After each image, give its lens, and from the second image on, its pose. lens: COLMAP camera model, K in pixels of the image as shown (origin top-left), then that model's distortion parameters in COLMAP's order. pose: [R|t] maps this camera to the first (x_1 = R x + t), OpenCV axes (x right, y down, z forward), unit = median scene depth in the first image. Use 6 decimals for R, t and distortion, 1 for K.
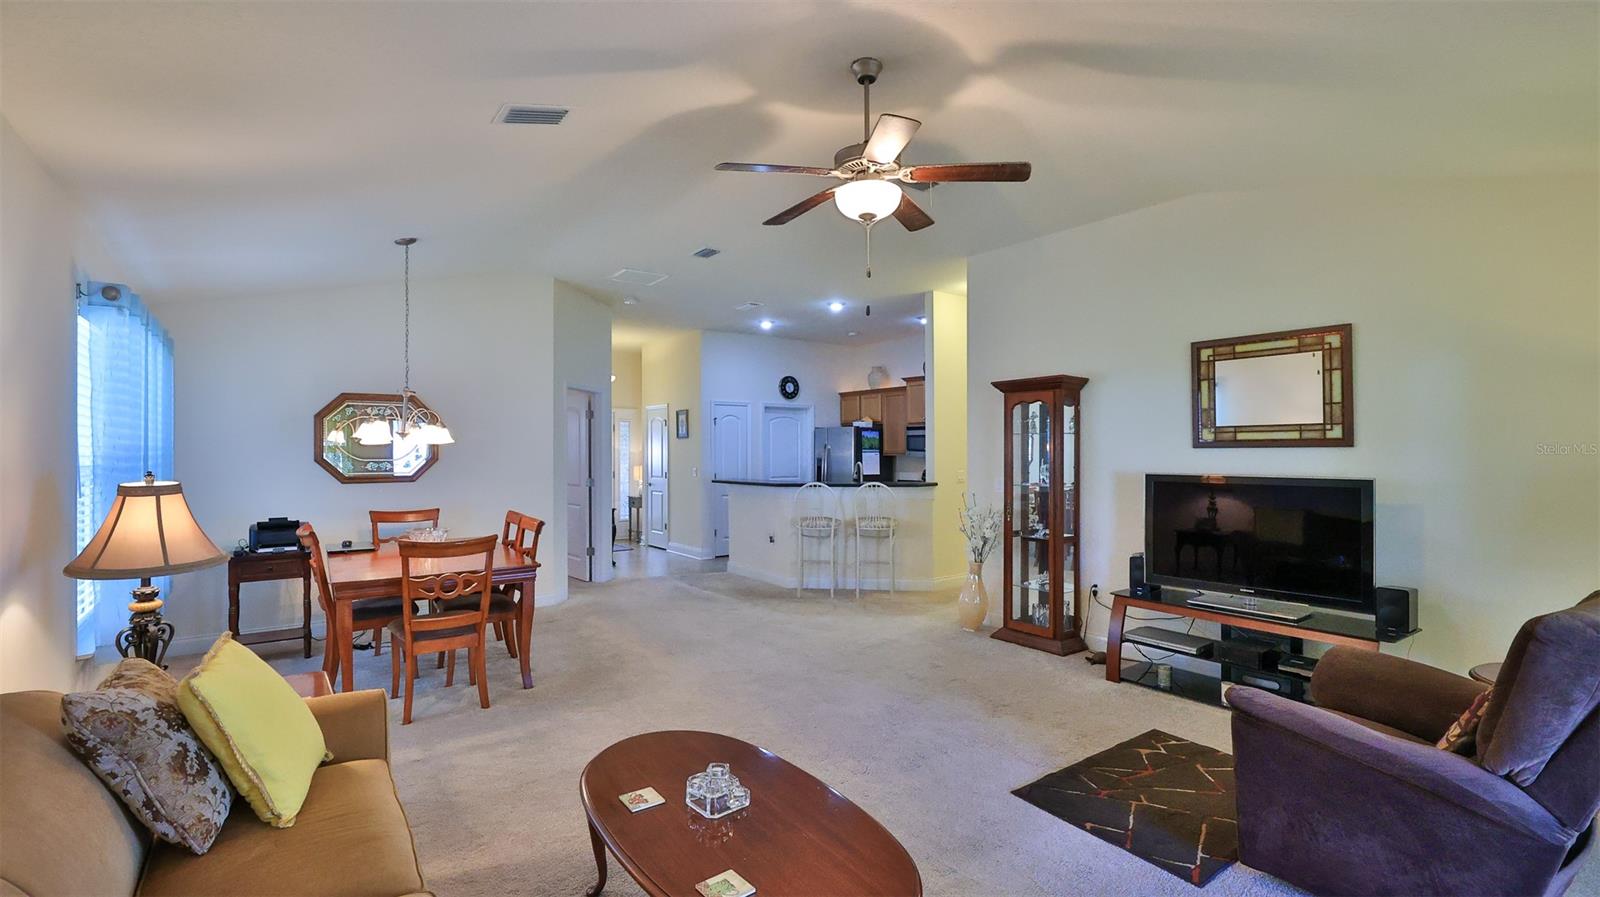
lens RADIAL K [[703.1, 0, 776.8], [0, 703.1, 441.9], [0, 0, 1]] dist [0.002343, 0.000163]
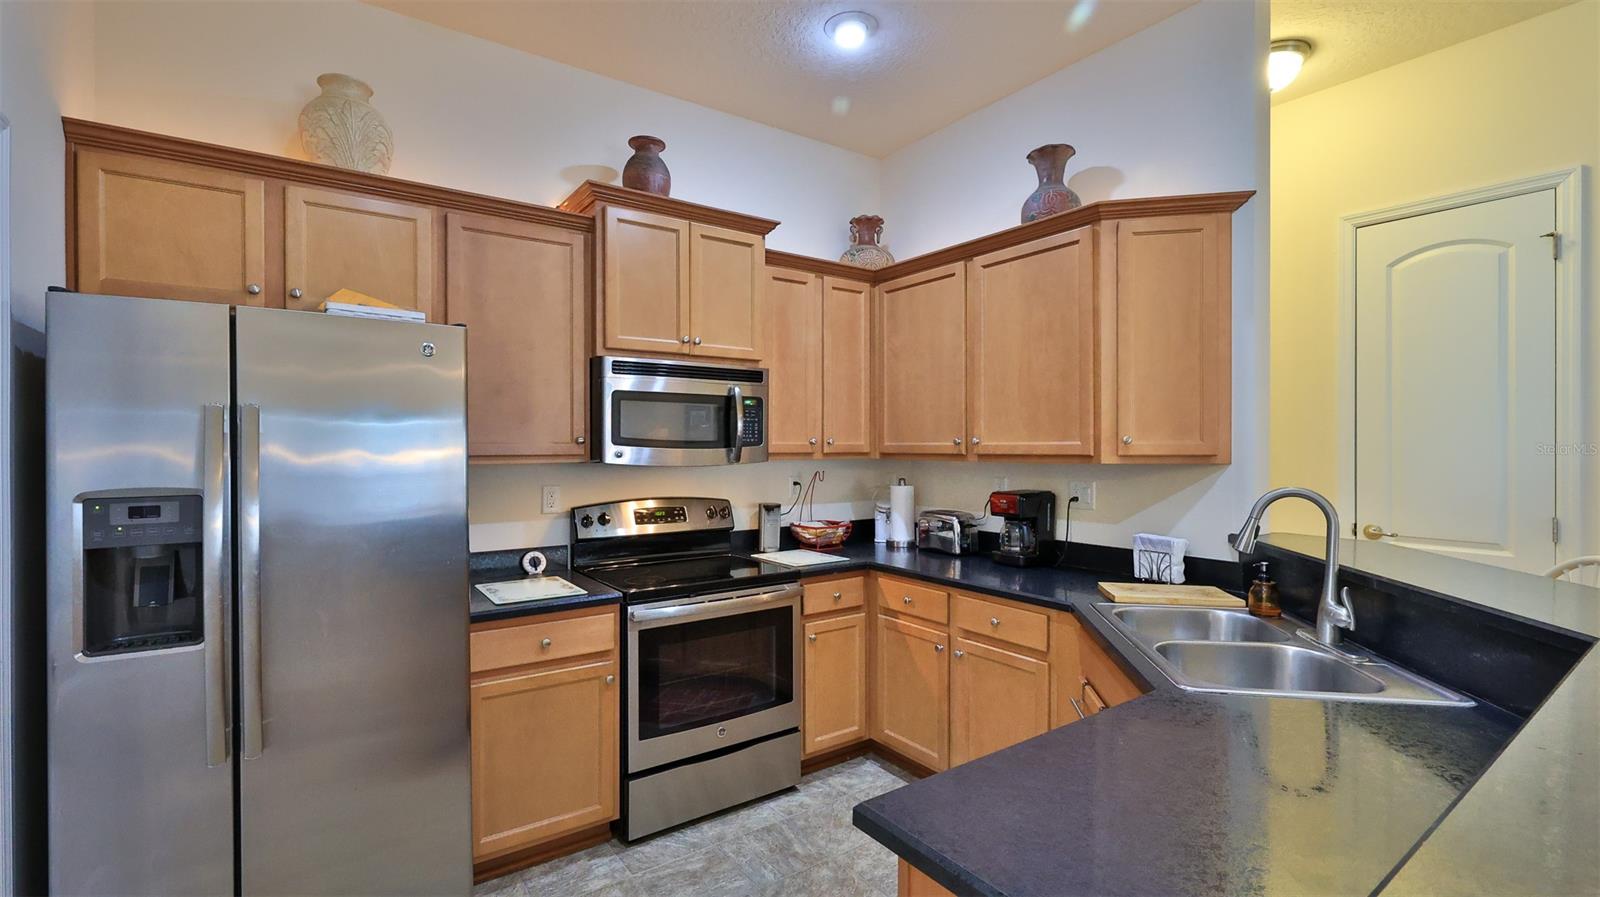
lens RADIAL K [[710.2, 0, 800.0], [0, 710.2, 448.5], [0, 0, 1]] dist [0.001761, 0.000464]
pose [[0.005989, -0.003740, 0.999975, -0.094547], [-0.010748, 0.999935, 0.003805, 0.011254], [-0.999924, -0.010771, 0.005949, 0.869698]]
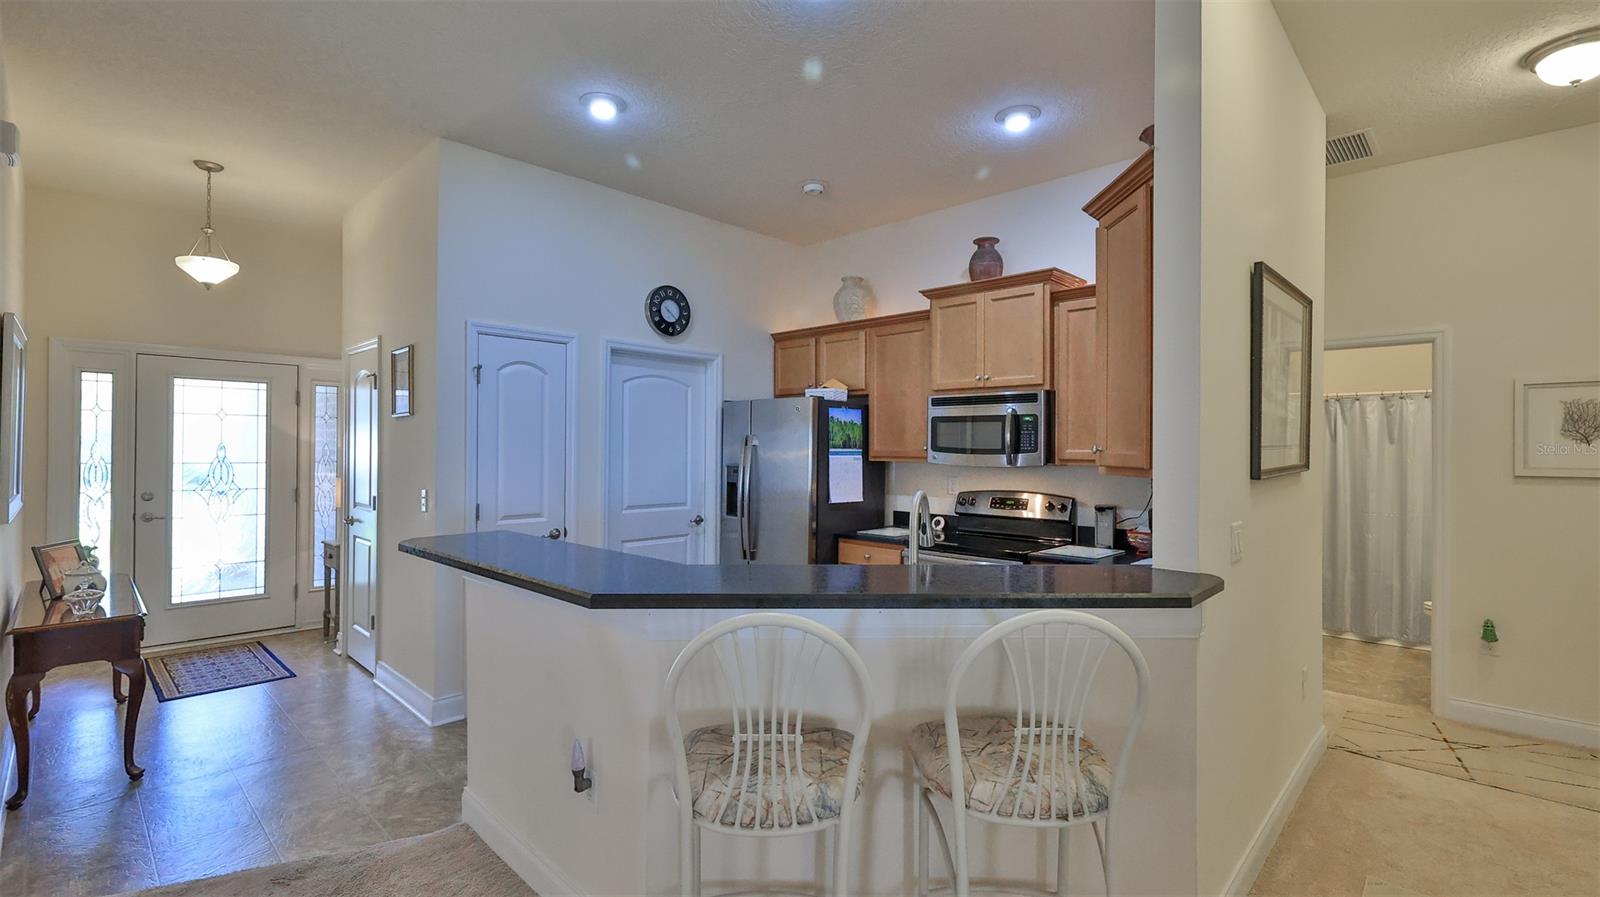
lens RADIAL K [[710.2, 0, 800.0], [0, 710.2, 448.5], [0, 0, 1]] dist [0.001761, 0.000464]
pose [[0.982908, 0.008761, 0.183888, 0.017518], [-0.011126, 0.999868, 0.011833, 0.005869], [-0.183760, -0.013677, 0.982876, 0.534962]]
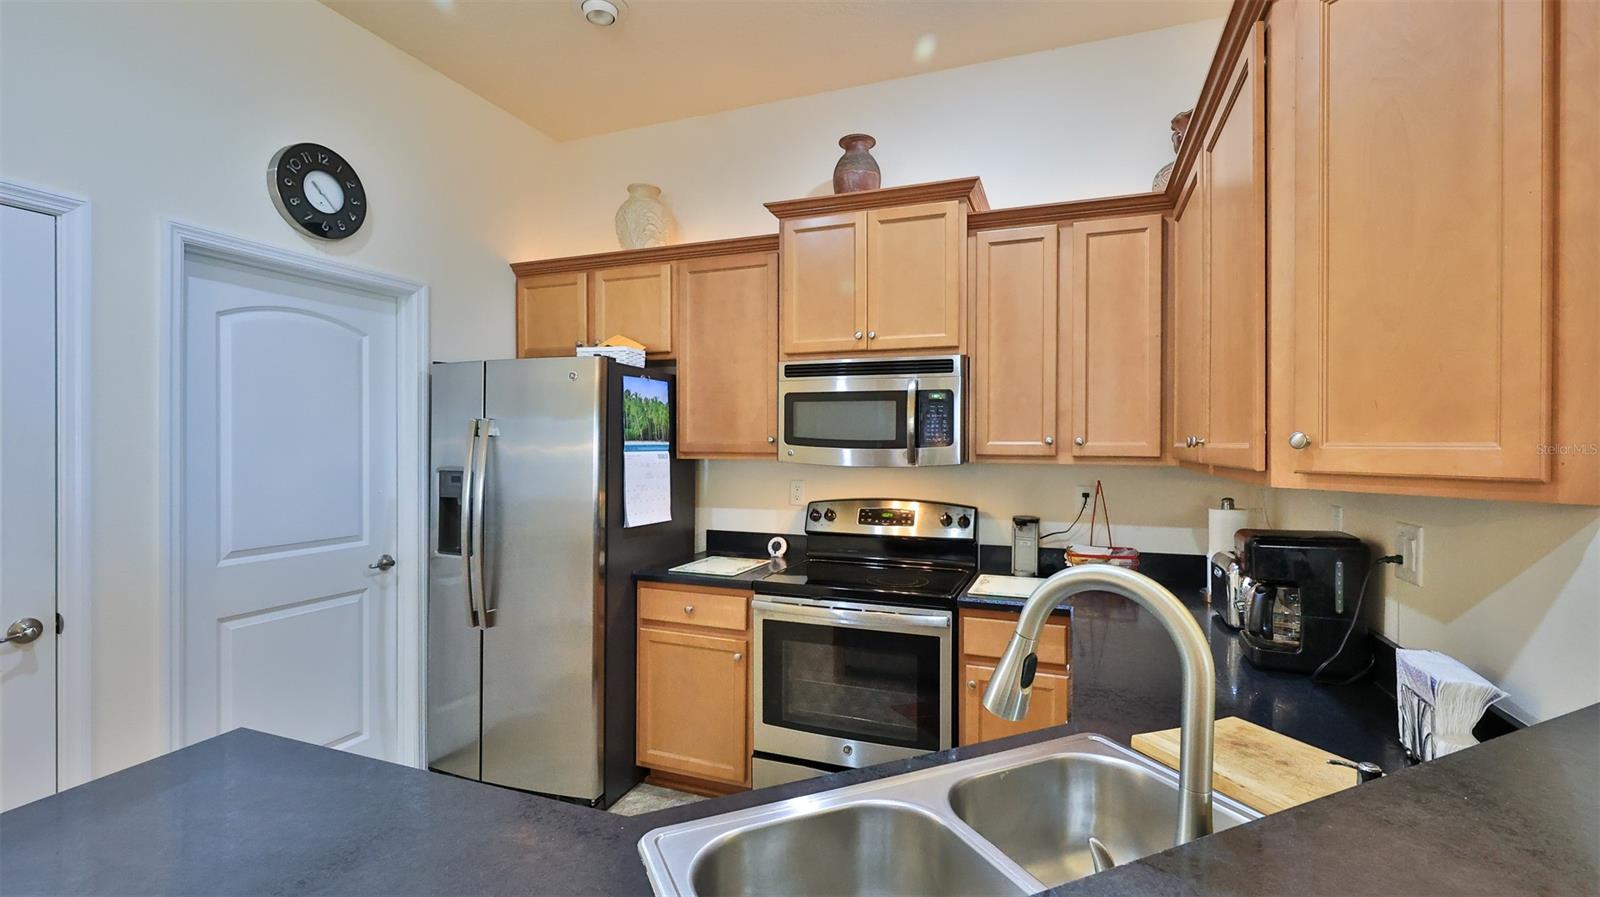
lens RADIAL K [[705.3, 0, 800.0], [0, 705.3, 448.5], [0, 0, 1]] dist [-0.000791, 0.000089]
pose [[0.835113, -0.000270, 0.550078, 0.022349], [-0.011509, 0.999772, 0.017964, 0.008216], [-0.549958, -0.021333, 0.834920, 0.700194]]
